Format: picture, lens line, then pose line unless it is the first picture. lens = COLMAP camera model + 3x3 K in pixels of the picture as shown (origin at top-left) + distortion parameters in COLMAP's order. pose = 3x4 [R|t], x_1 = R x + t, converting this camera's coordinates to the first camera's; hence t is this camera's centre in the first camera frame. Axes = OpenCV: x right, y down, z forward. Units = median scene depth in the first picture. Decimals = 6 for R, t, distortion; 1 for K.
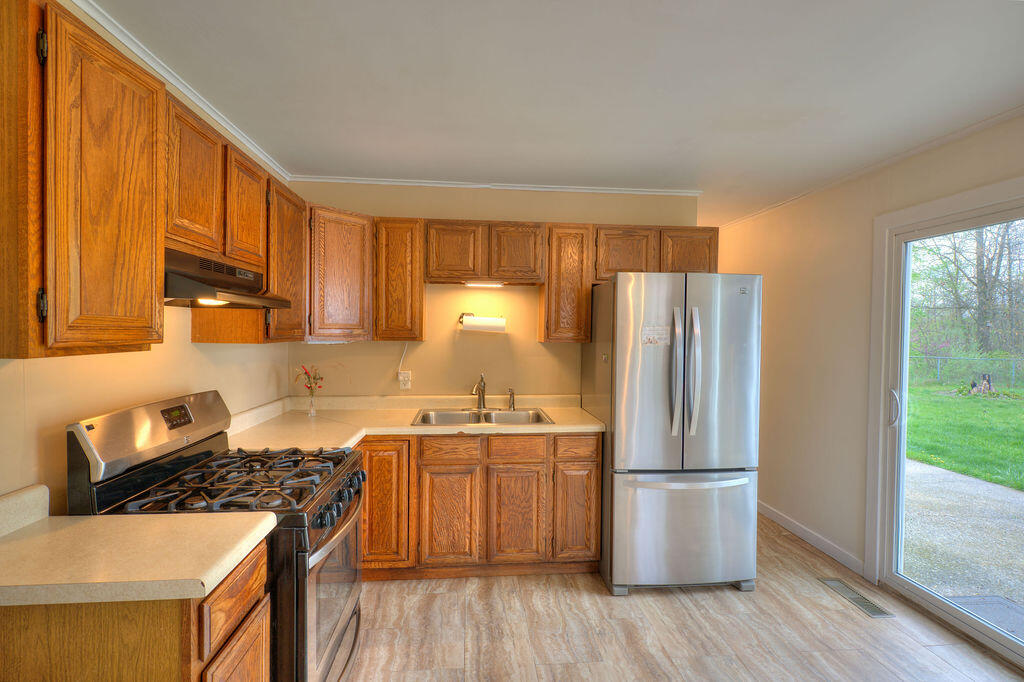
lens RADIAL K [[490.4, 0, 514.7], [0, 490.4, 337.3], [0, 0, 1]] dist [-0.014574, -0.000457]
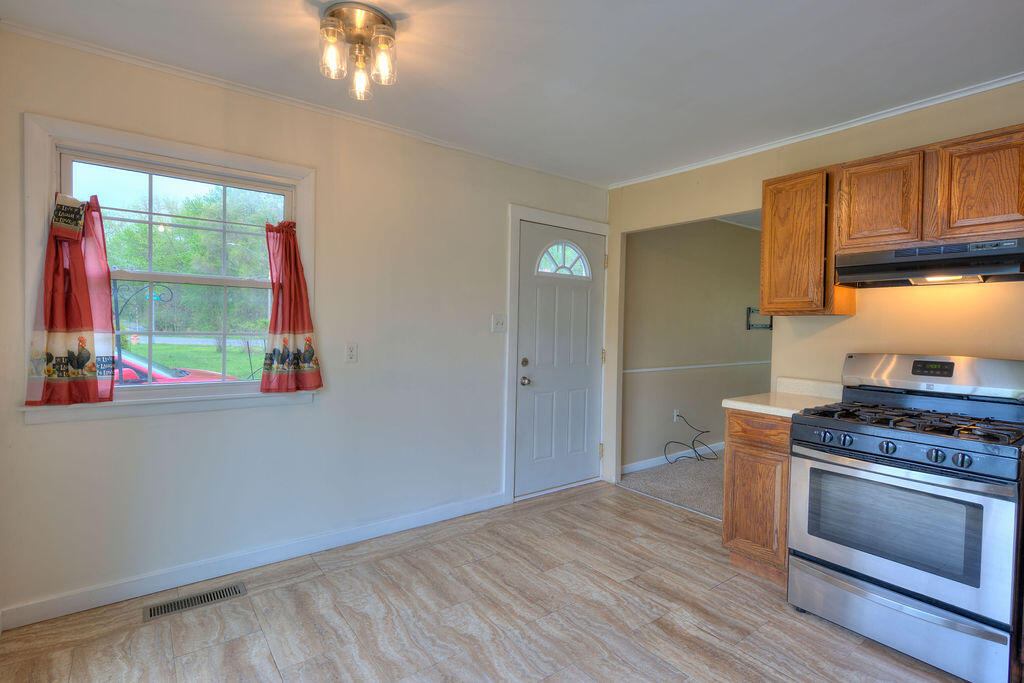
lens RADIAL K [[490.4, 0, 514.7], [0, 490.4, 337.8], [0, 0, 1]] dist [-0.014574, -0.000457]
pose [[-0.846986, -0.017005, -0.531343, 0.604894], [-0.038353, 0.998838, 0.029170, 0.052985], [0.530230, 0.045085, -0.846655, 0.945290]]
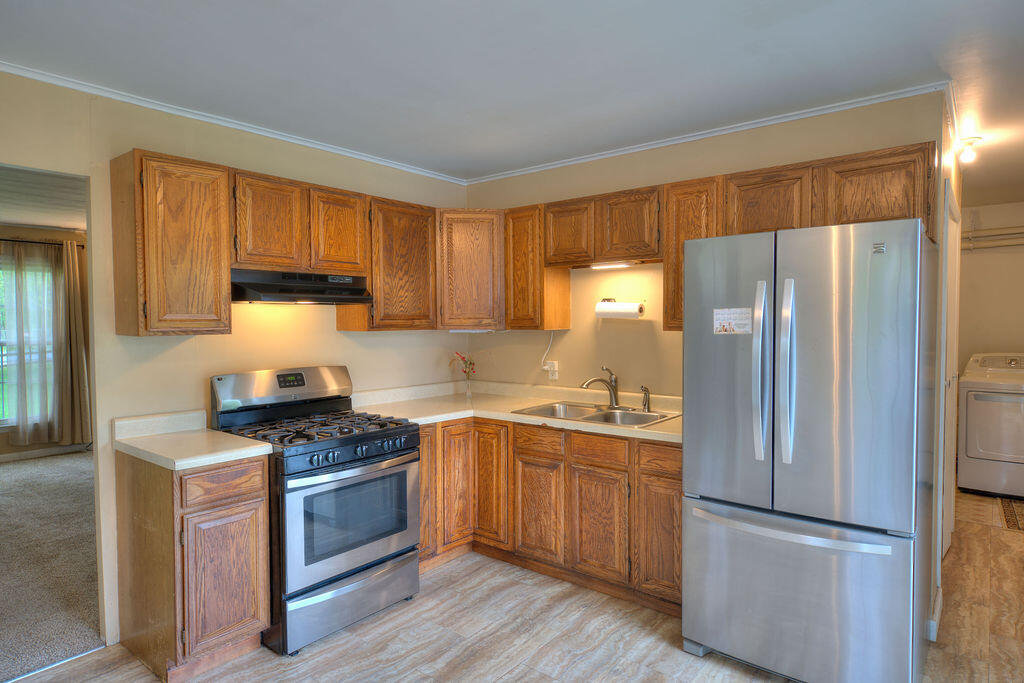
lens RADIAL K [[588.3, 0, 488.0], [0, 588.3, 339.1], [0, 0, 1]] dist [-0.006151, -0.002720]
pose [[0.702547, 0.007147, -0.711602, 0.625586], [0.004150, 0.999891, 0.014139, 0.009964], [0.711625, -0.012887, 0.702441, 0.111034]]
